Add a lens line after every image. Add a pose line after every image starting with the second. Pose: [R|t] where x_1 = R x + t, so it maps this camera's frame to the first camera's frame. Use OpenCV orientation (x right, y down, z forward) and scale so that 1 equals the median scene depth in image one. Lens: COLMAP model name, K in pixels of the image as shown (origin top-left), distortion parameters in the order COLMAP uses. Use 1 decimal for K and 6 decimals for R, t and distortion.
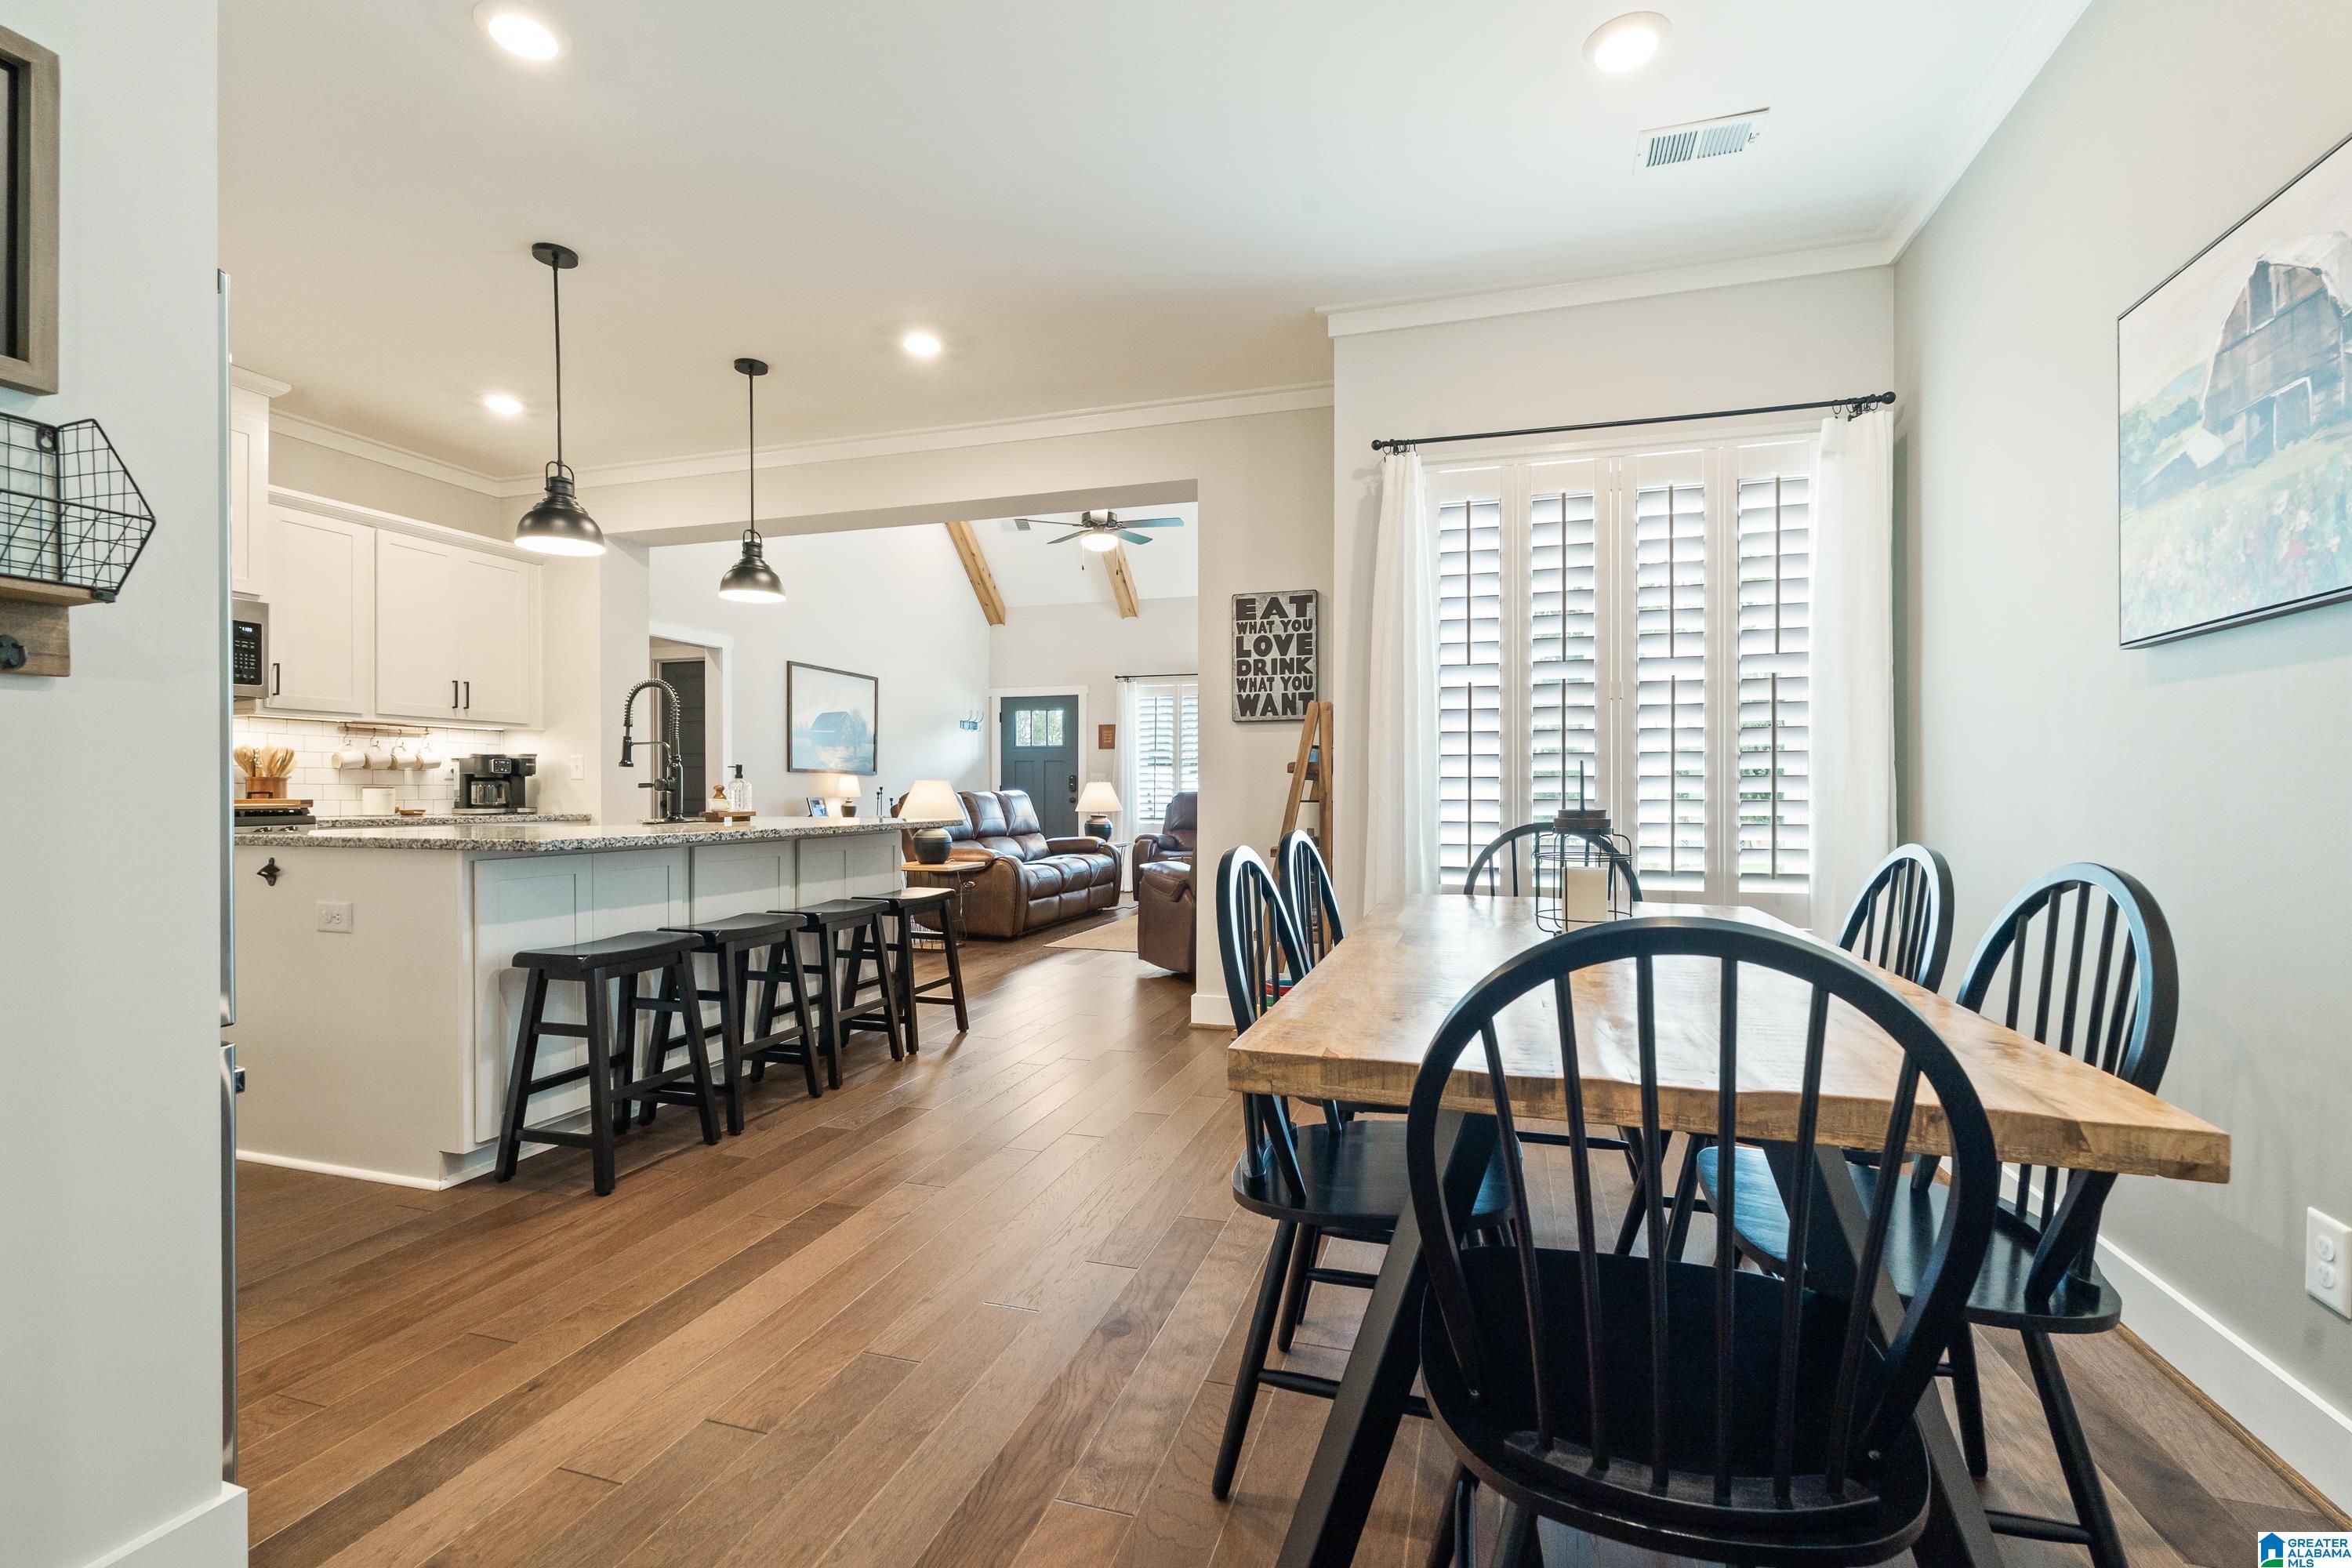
lens RADIAL K [[1037.3, 0, 1185.5], [0, 1037.3, 792.5], [0, 0, 1]] dist [-0.004499, -0.000598]
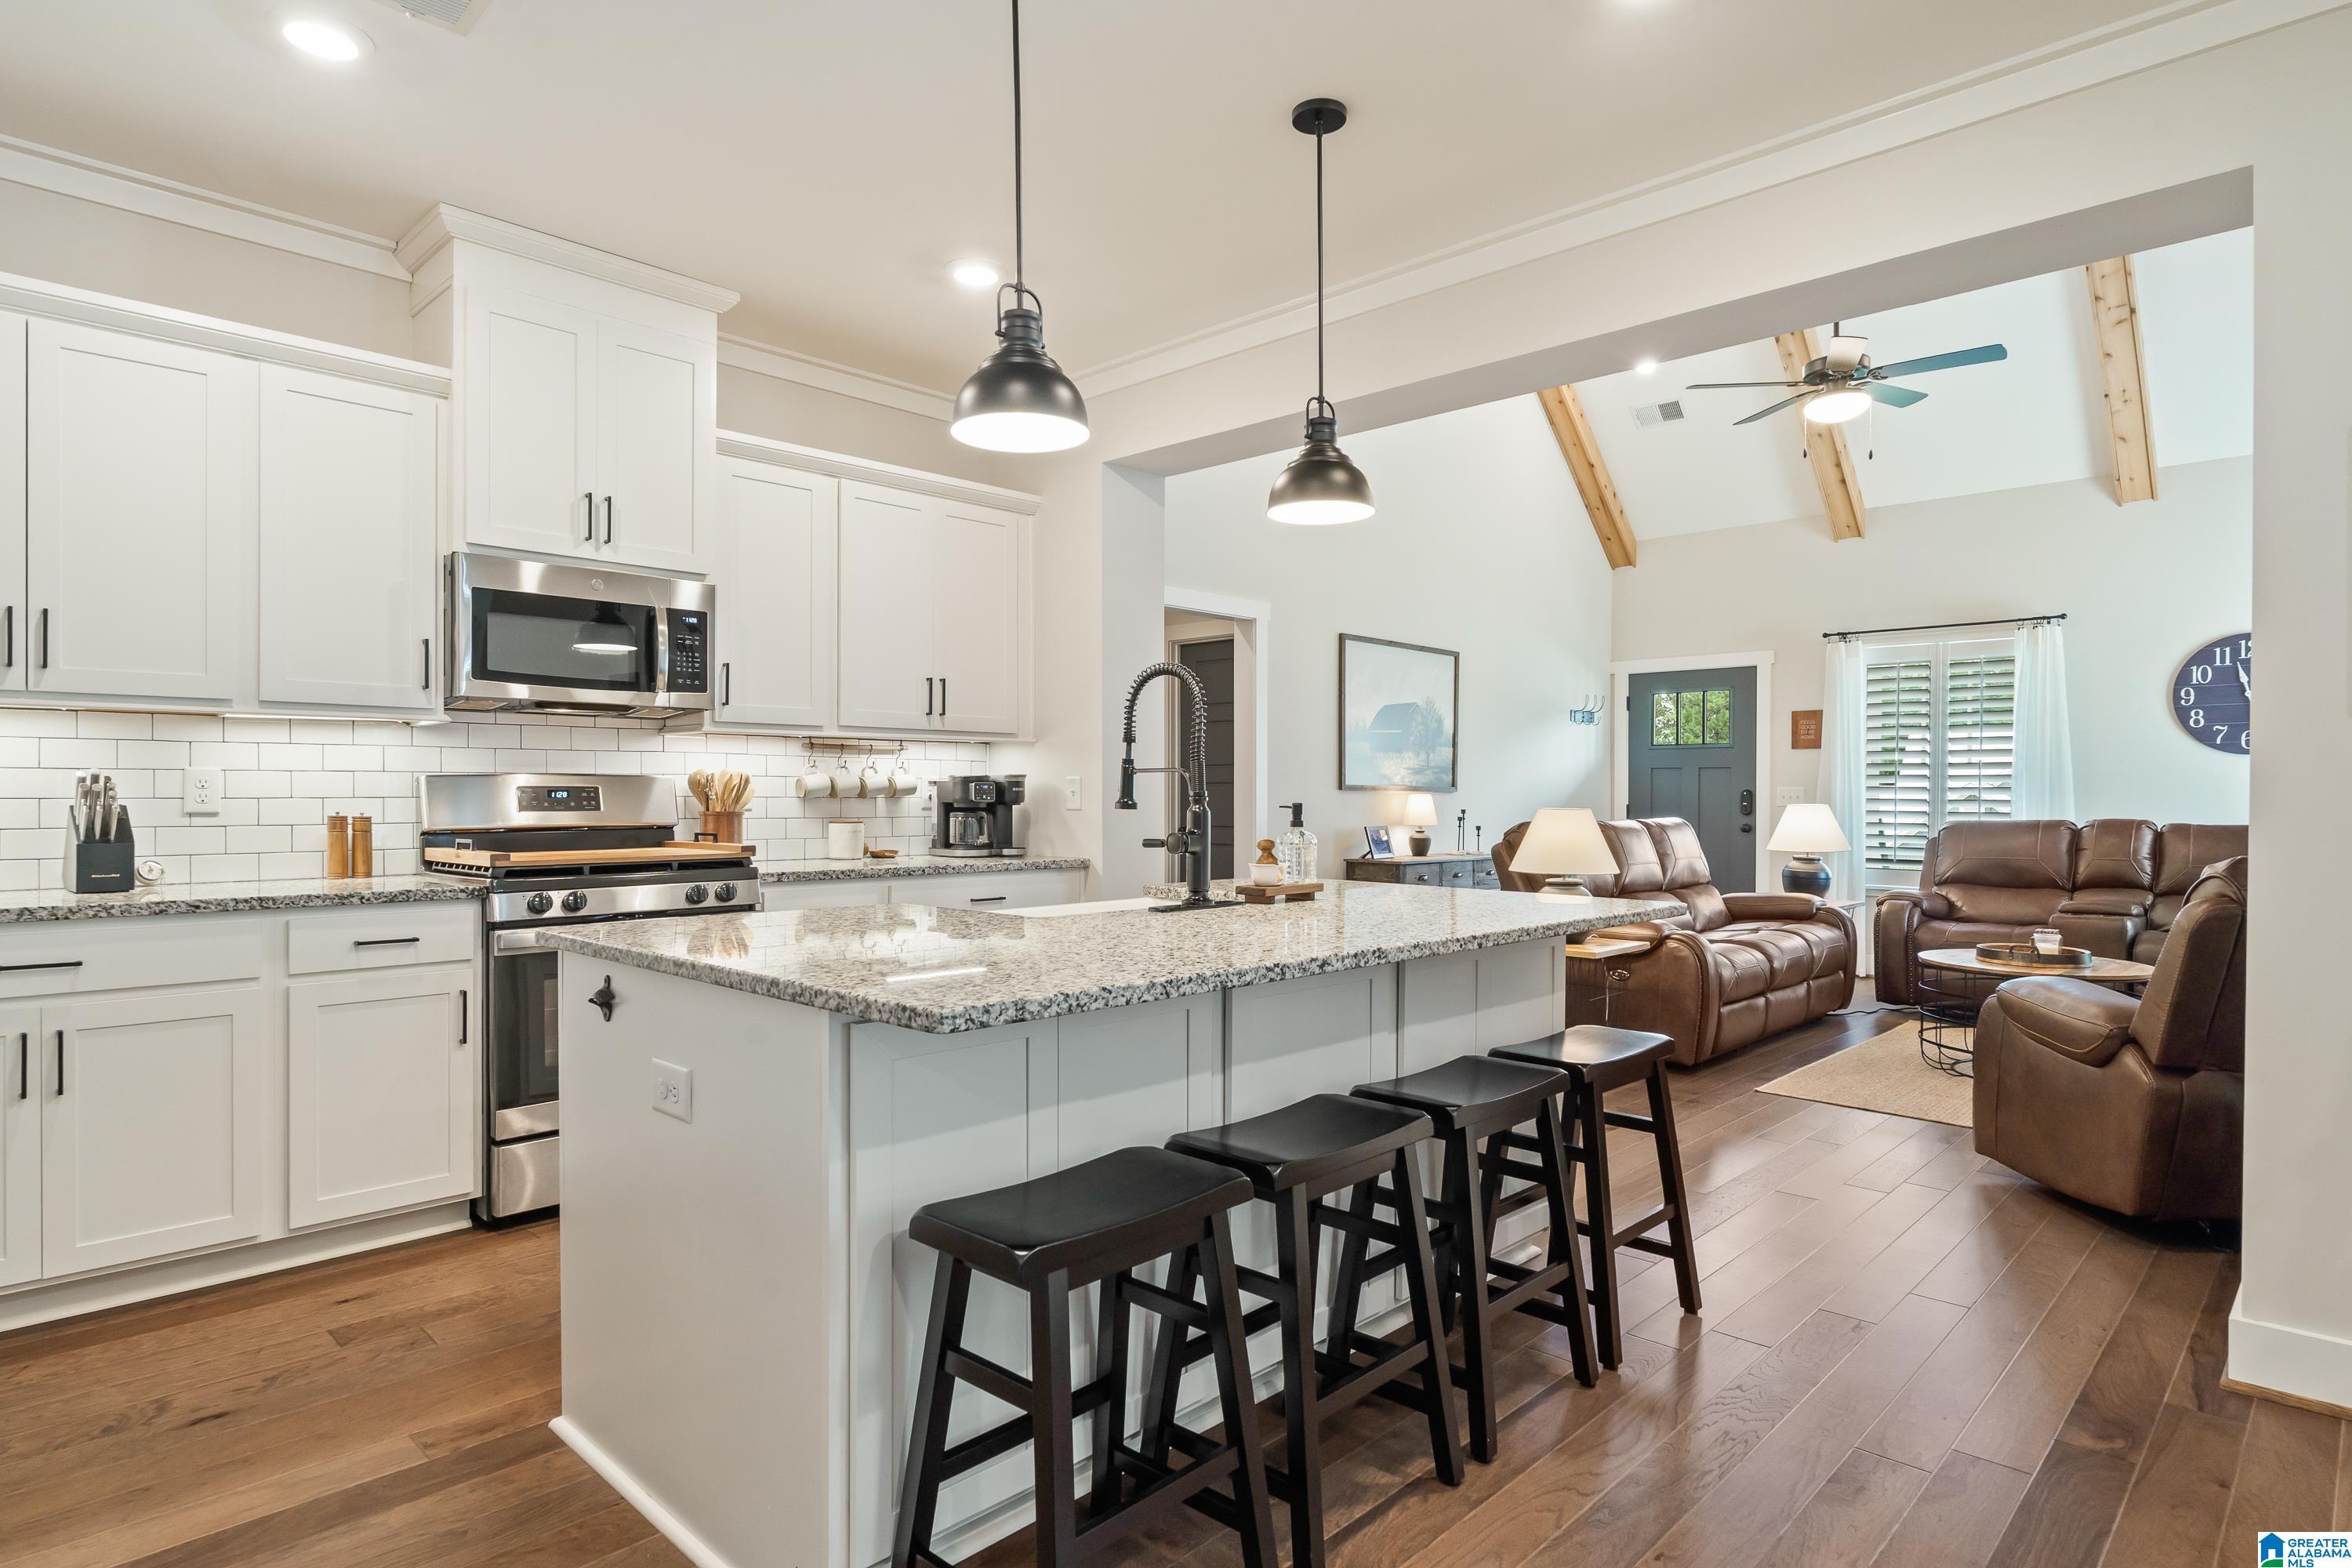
lens RADIAL K [[1285.7, 0, 1176.0], [0, 1285.7, 784.0], [0, 0, 1]] dist [-0.003284, -0.000254]
pose [[0.890710, 0.000852, -0.454571, -0.128380], [-0.005131, 0.999953, -0.008180, -0.024850], [0.454543, 0.009619, 0.890673, 0.255949]]
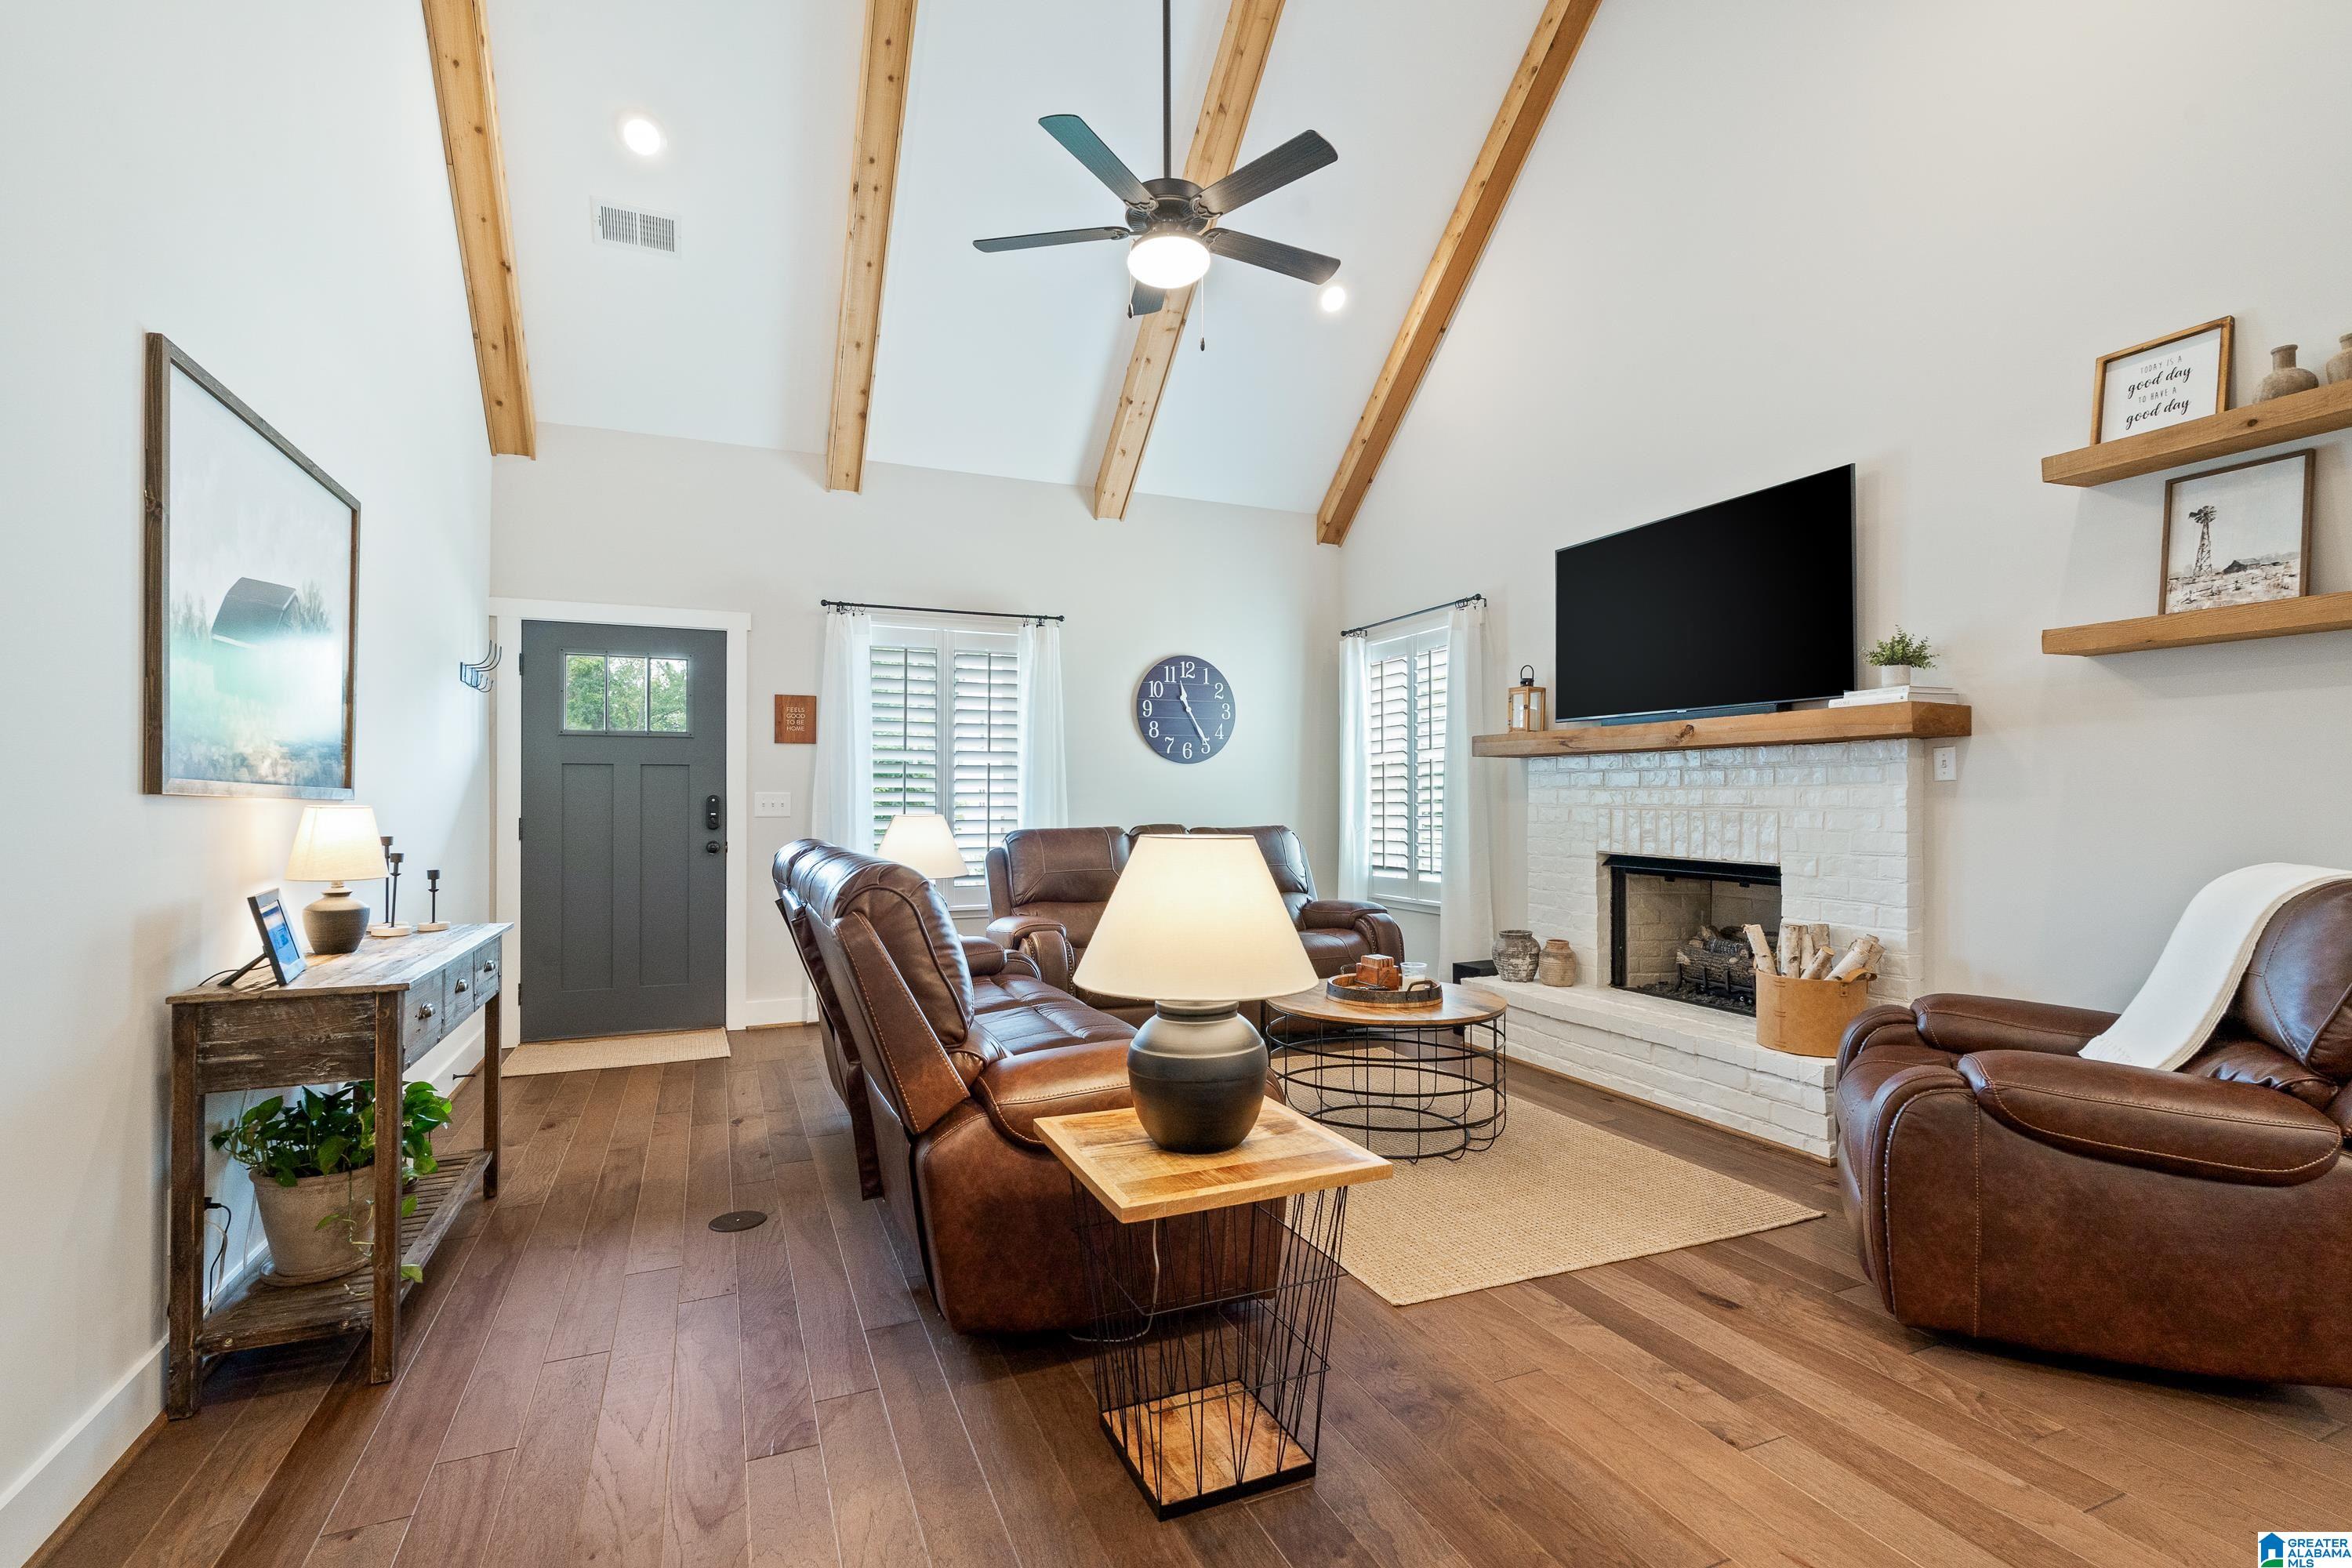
lens RADIAL K [[1067.8, 0, 1174.8], [0, 1067.8, 790.4], [0, 0, 1]] dist [-0.002470, -0.000062]
pose [[0.764715, 0.005719, 0.644343, -0.551207], [0.002129, 0.999933, -0.011401, -0.027032], [-0.644365, 0.010090, 0.764651, 1.003895]]
